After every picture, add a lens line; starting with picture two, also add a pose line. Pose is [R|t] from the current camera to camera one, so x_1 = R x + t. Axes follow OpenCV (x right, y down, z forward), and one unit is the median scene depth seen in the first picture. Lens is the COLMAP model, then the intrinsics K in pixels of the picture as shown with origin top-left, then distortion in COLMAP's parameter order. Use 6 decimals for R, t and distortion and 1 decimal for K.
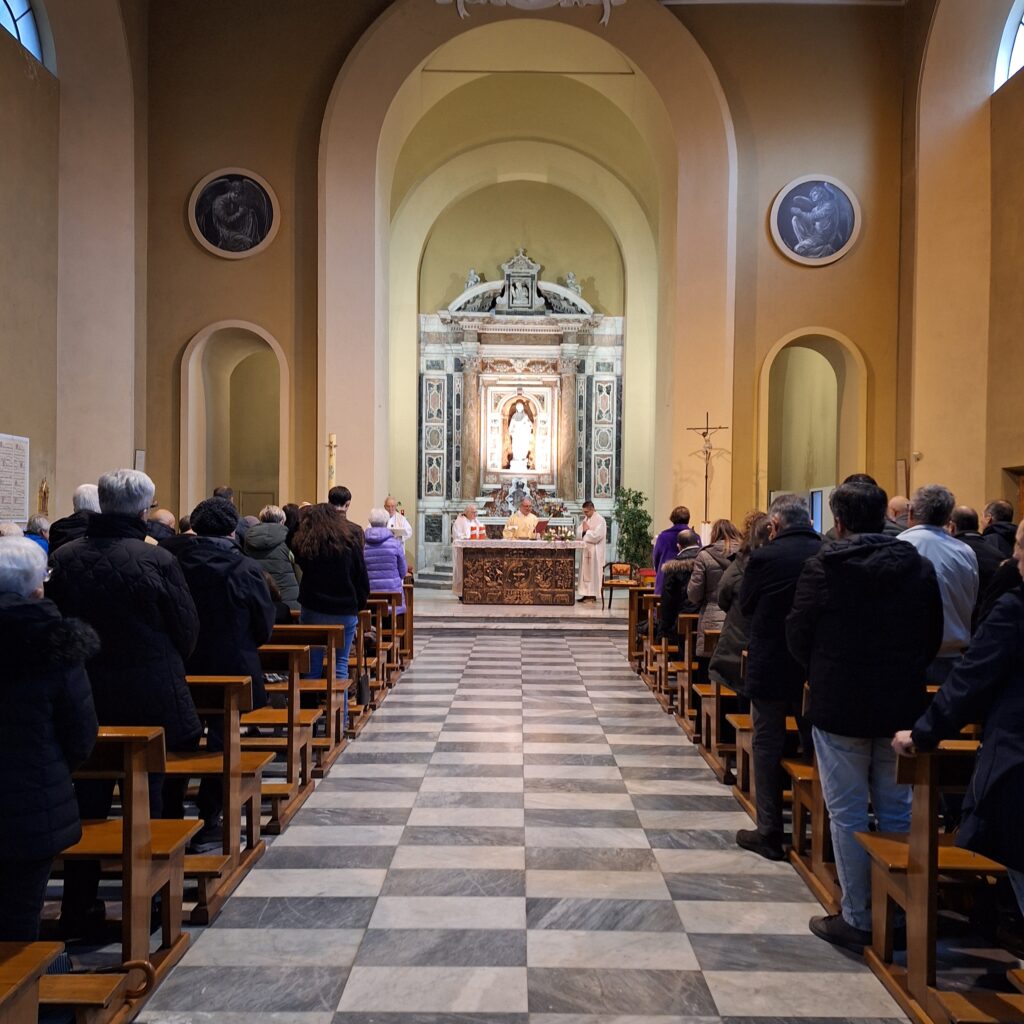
lens RADIAL K [[966.6, 0, 515.2], [0, 966.6, 542.8], [0, 0, 1]] dist [0.040042, 0.000000]
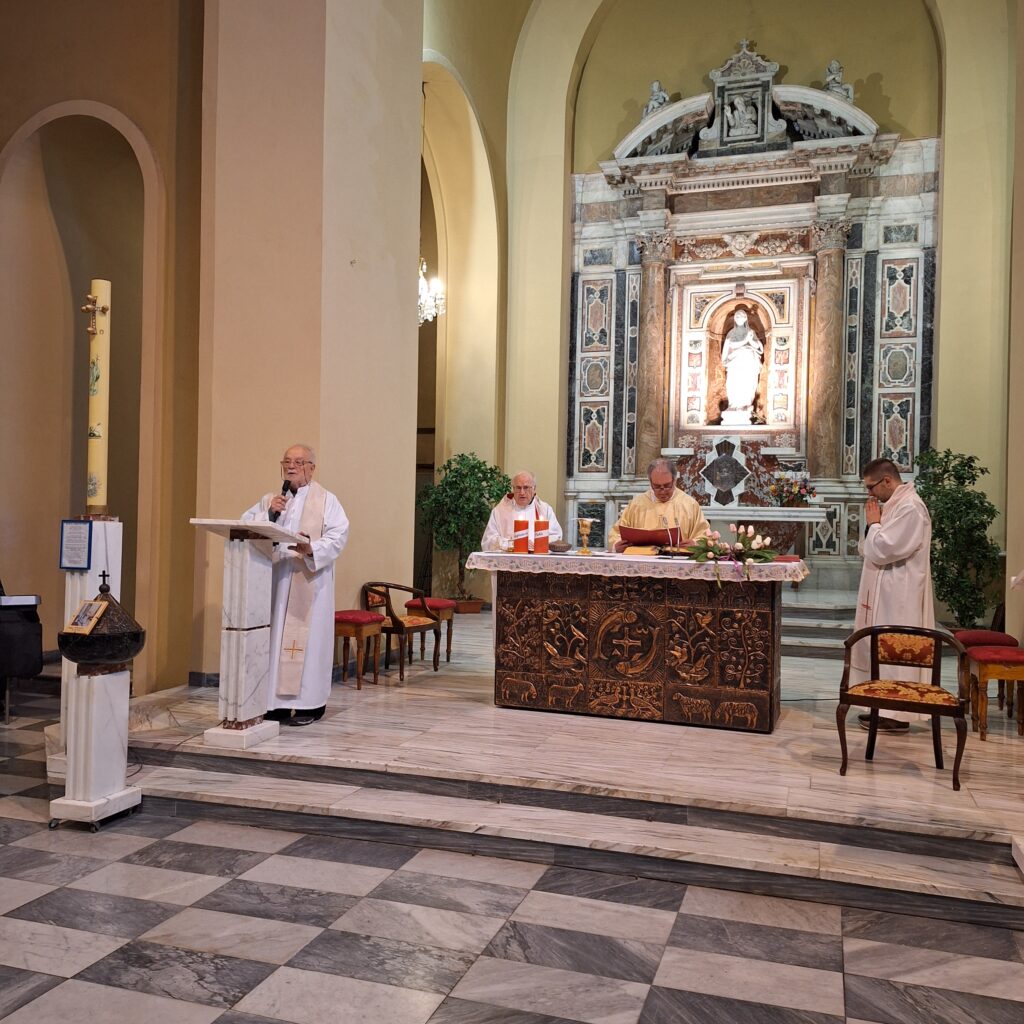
lens RADIAL K [[966.6, 0, 507.4], [0, 966.6, 519.4], [0, 0, 1]] dist [0.040042, 0.000000]
pose [[0.950613, 0.007024, -0.310299, 0.054108], [-0.013839, 0.999709, -0.019767, -0.006164], [0.310070, 0.023085, 0.950433, 0.413783]]
